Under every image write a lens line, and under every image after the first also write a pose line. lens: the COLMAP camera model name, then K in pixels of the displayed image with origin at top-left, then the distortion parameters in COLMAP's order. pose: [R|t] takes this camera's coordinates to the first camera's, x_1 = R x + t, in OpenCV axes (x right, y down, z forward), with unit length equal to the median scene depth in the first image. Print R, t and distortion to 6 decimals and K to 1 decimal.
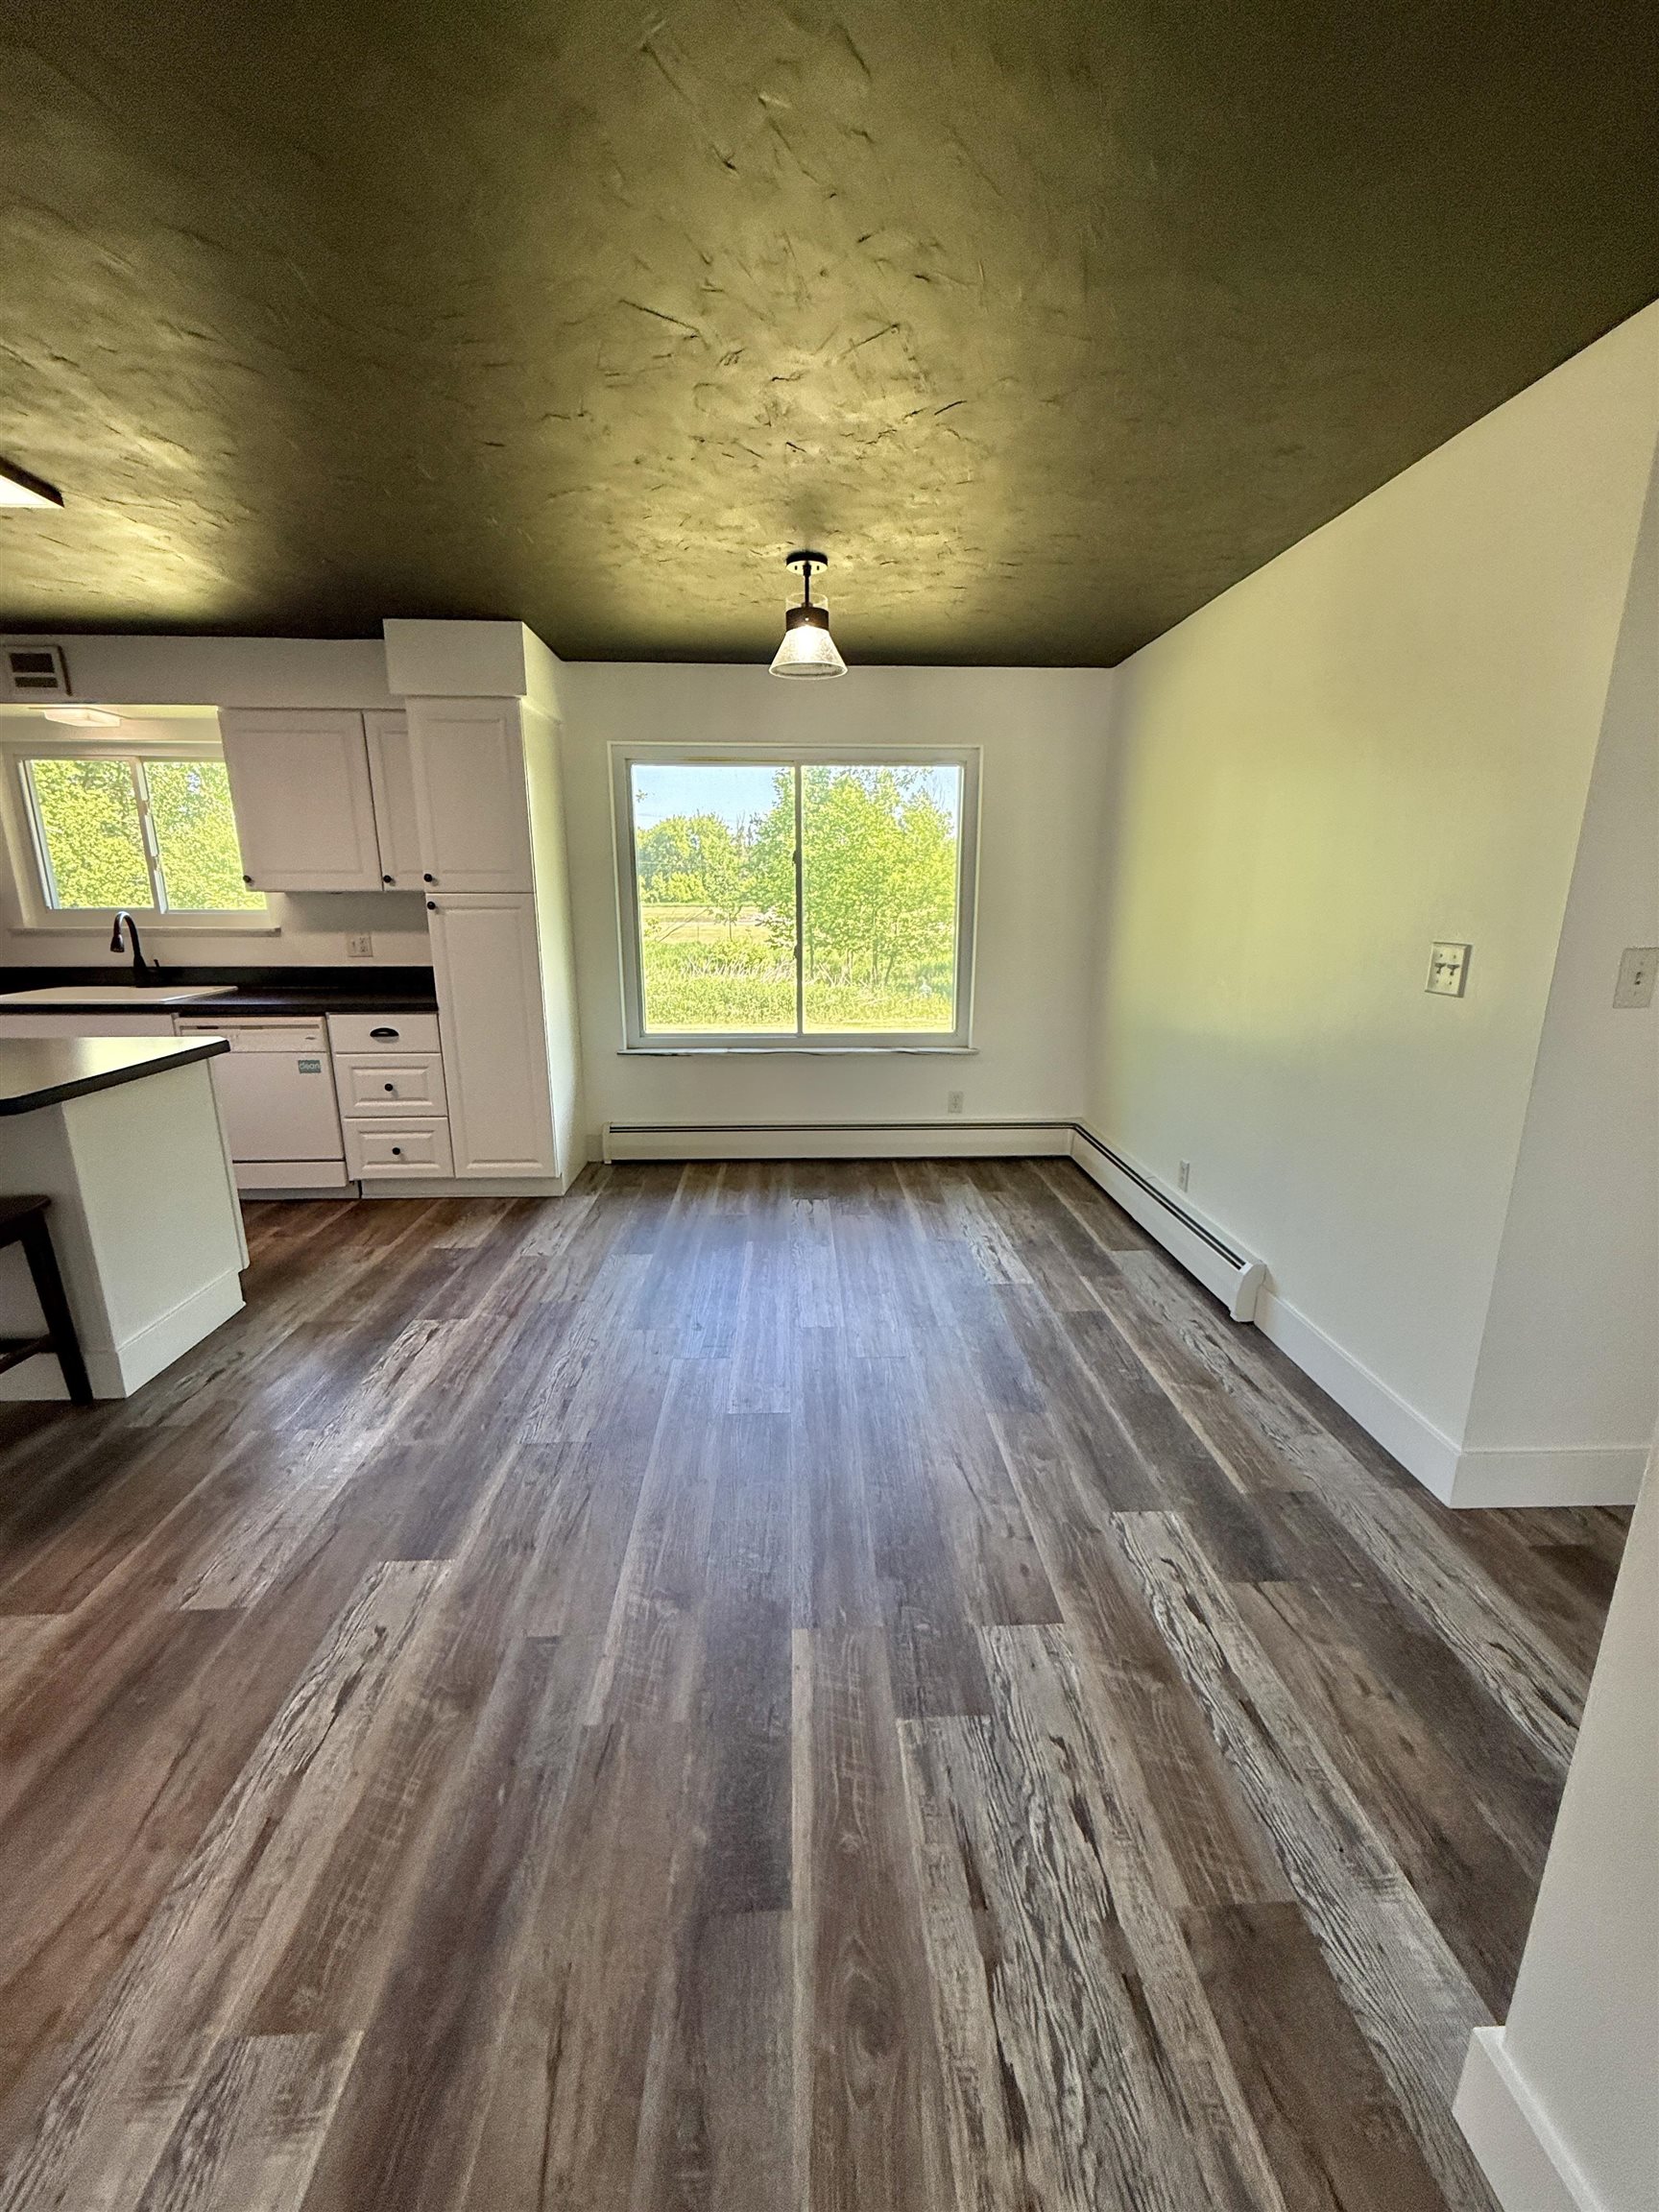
lens RADIAL K [[890.7, 0, 829.5], [0, 890.7, 1106.0], [0, 0, 1]] dist [-0.000923, 0.000071]
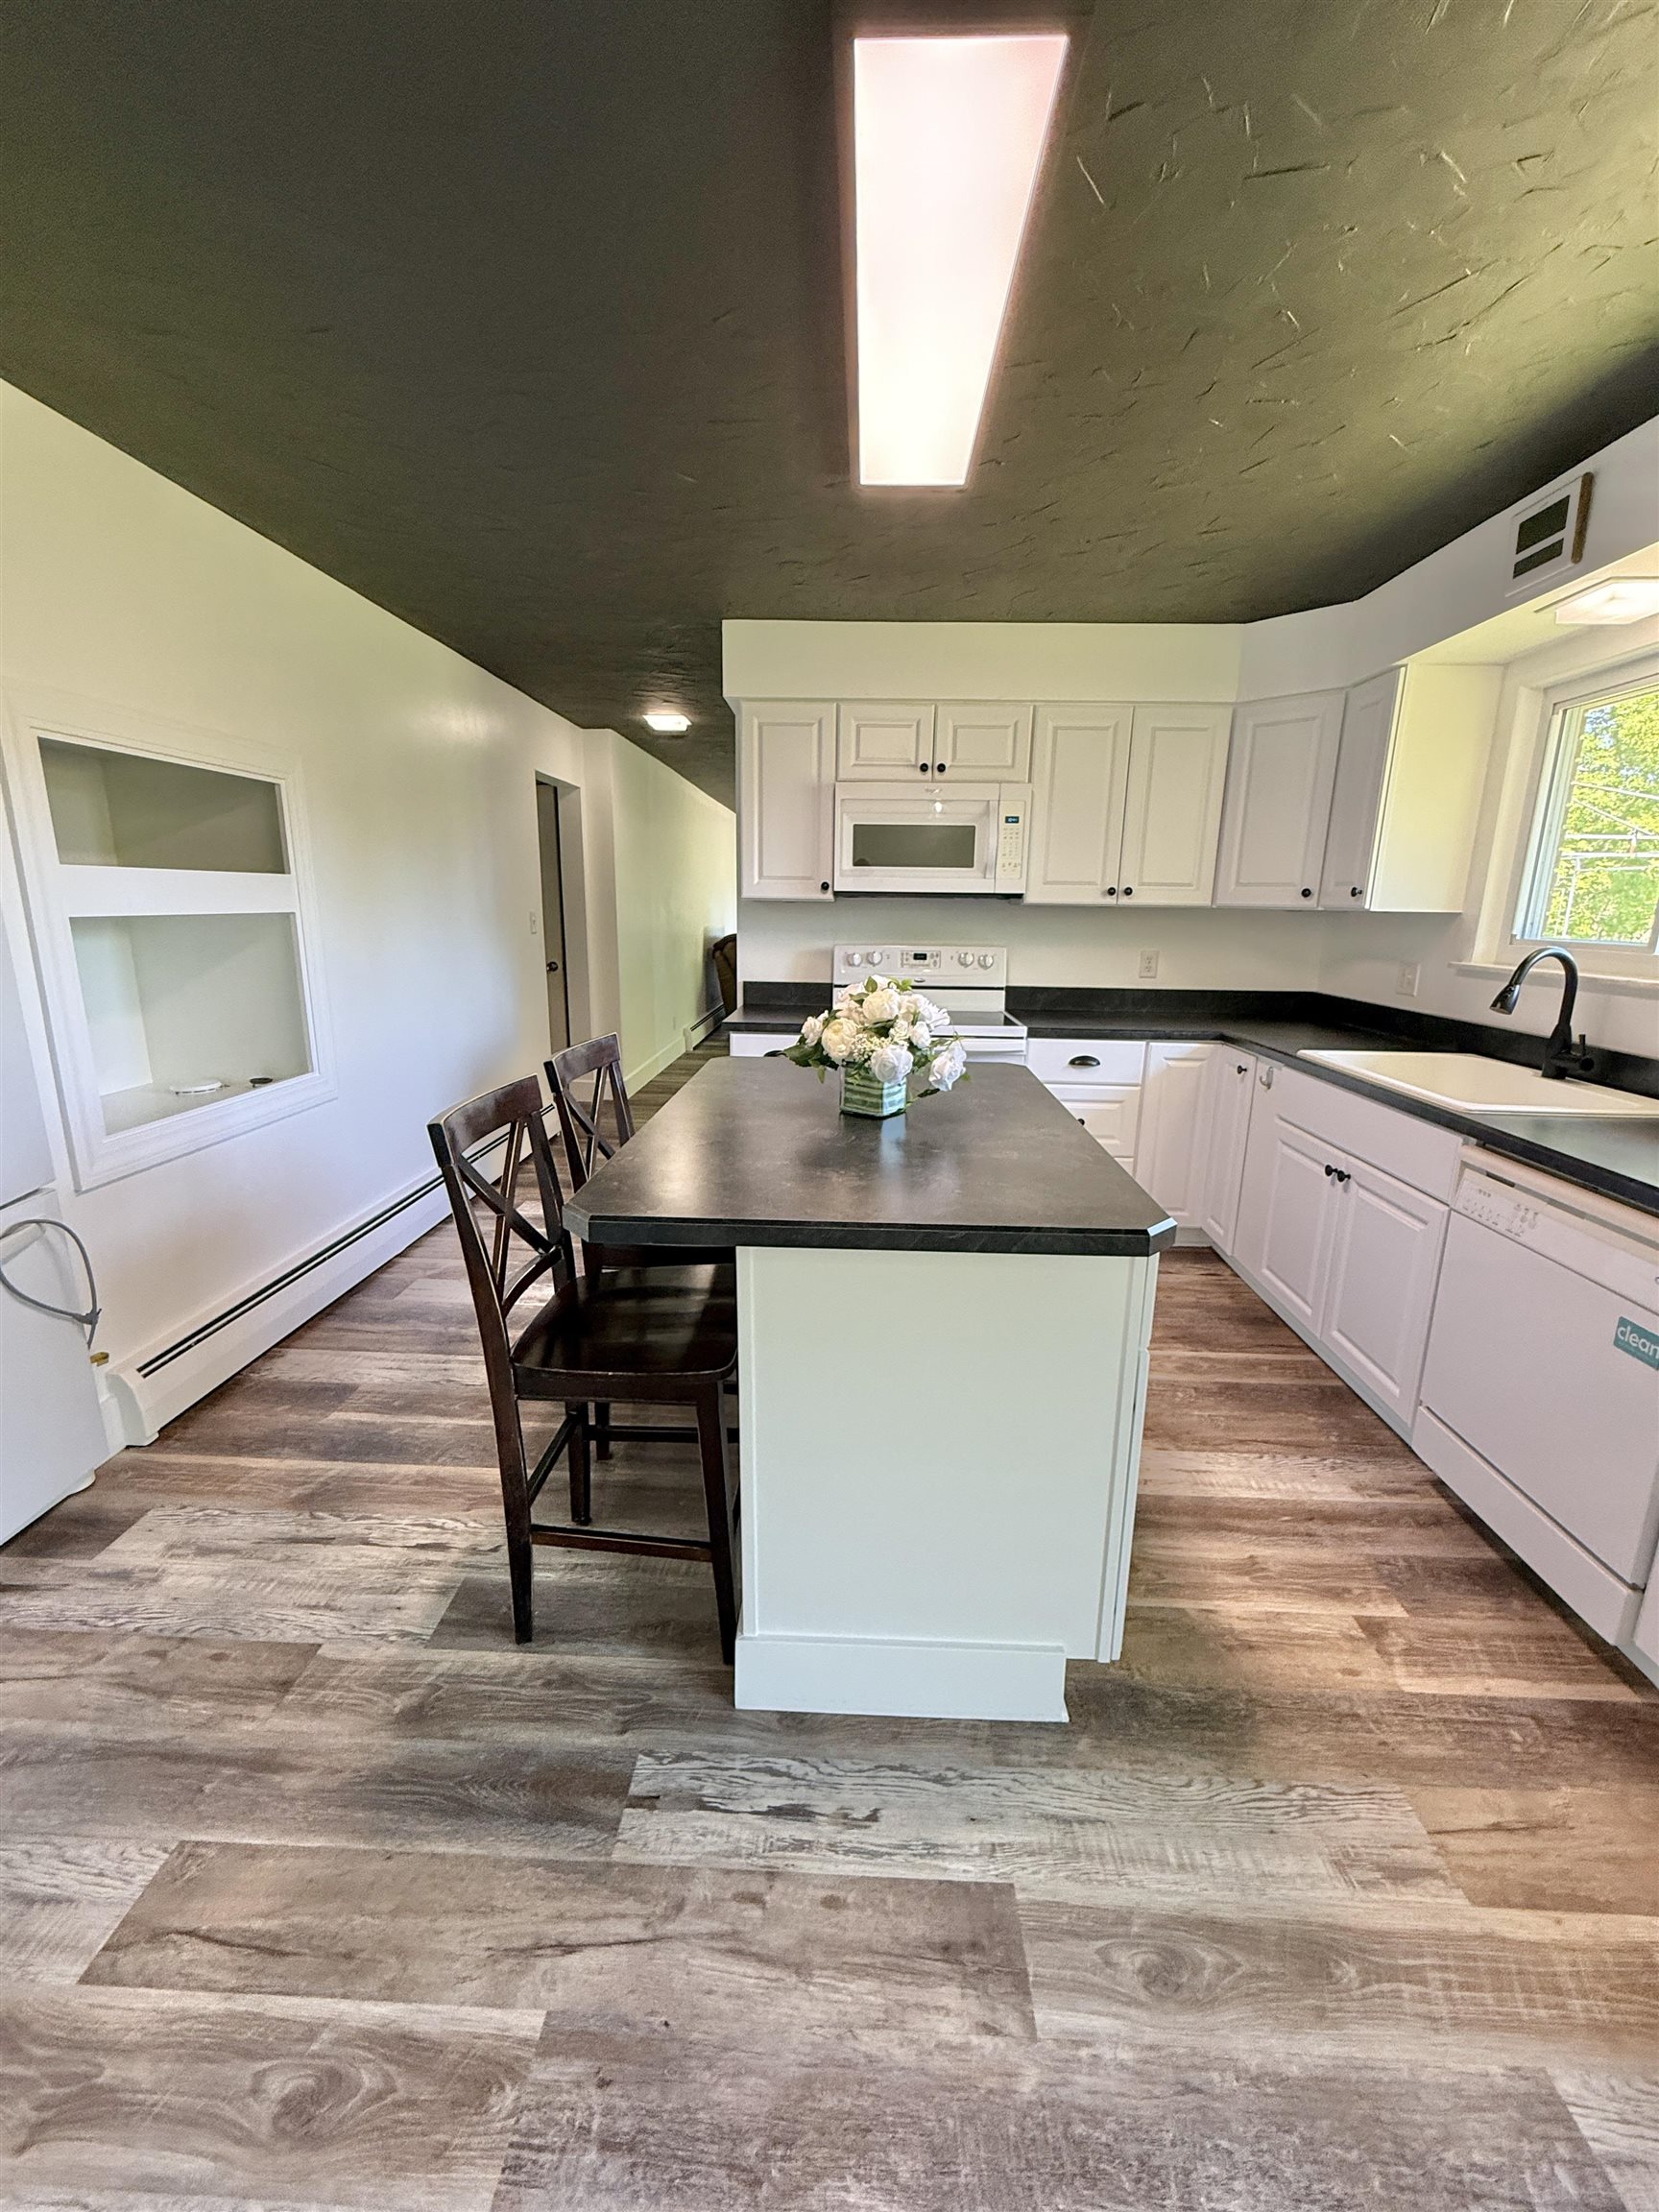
lens RADIAL K [[890.7, 0, 829.5], [0, 890.7, 1106.0], [0, 0, 1]] dist [-0.000923, 0.000071]
pose [[-0.079589, 0.217481, -0.972814, -0.299103], [-0.256779, 0.938503, 0.230819, -0.228171], [0.963188, 0.268168, -0.018850, 0.998425]]
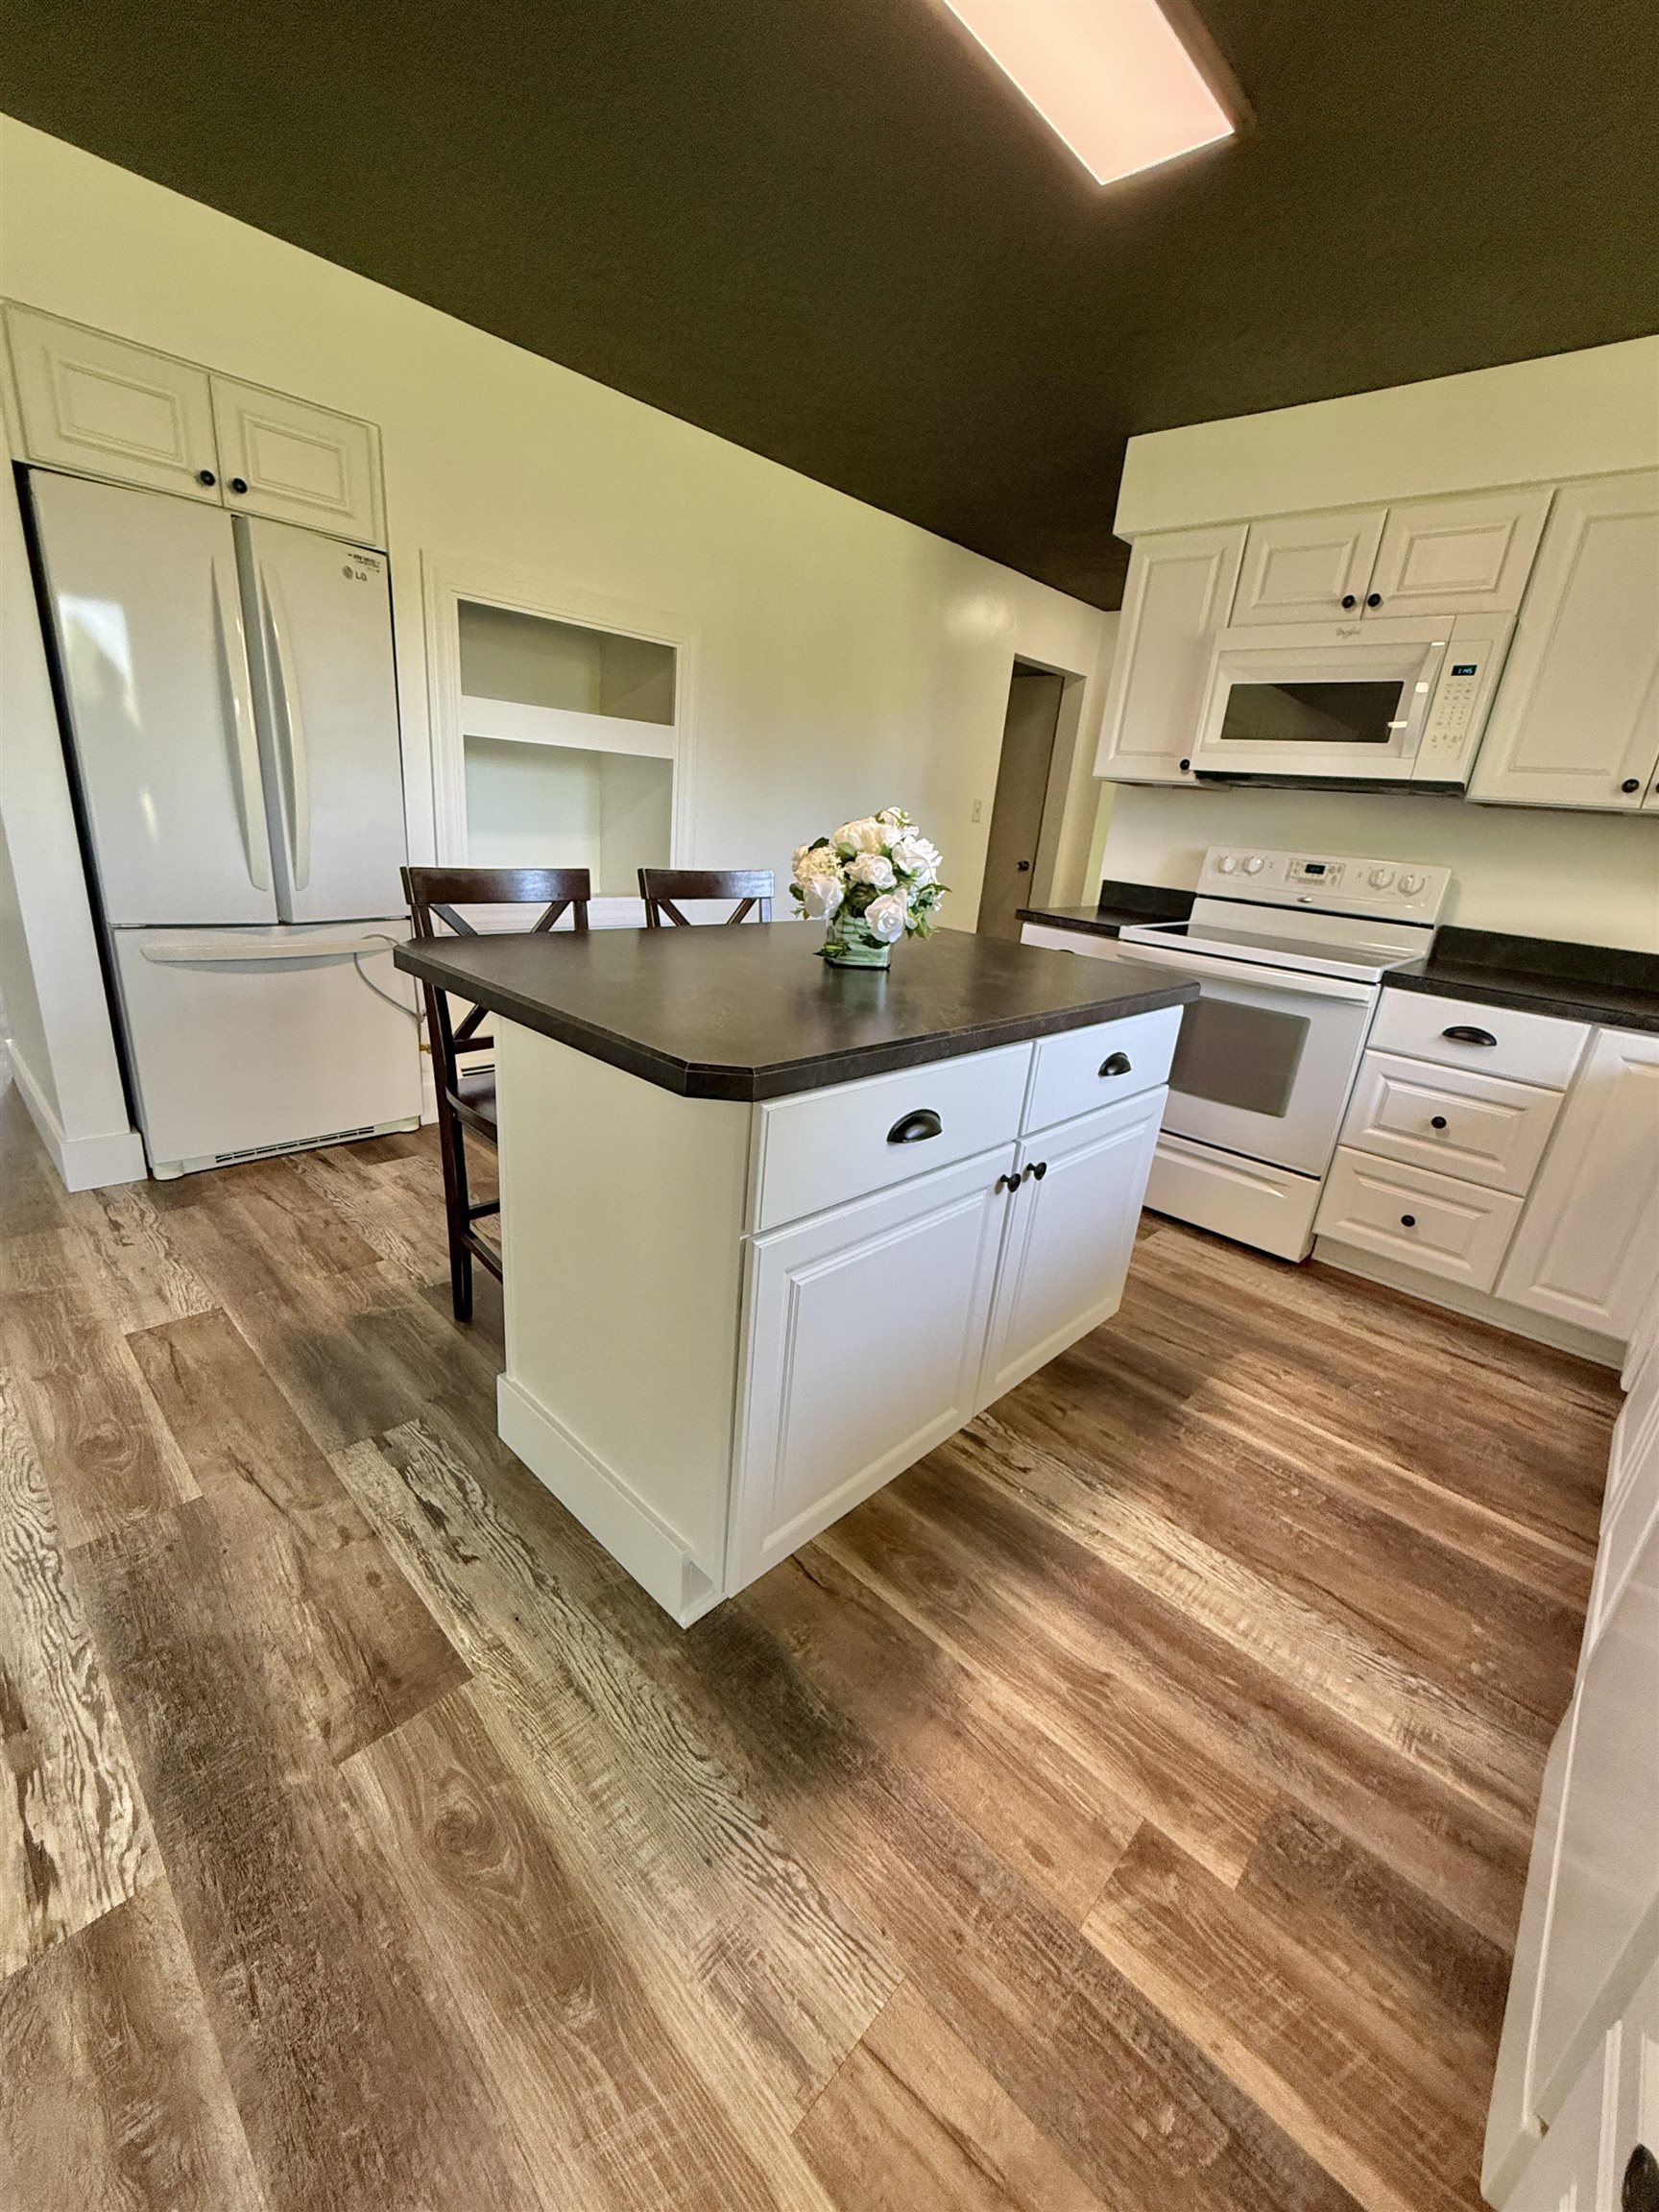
lens RADIAL K [[887.7, 0, 828.6], [0, 887.7, 1108.6], [0, 0, 1]] dist [-0.002525, 0.000038]
pose [[-0.715360, 0.164072, -0.679220, -0.570007], [-0.256886, 0.842219, 0.474000, -0.280800], [0.649823, 0.513563, -0.560342, 1.469020]]
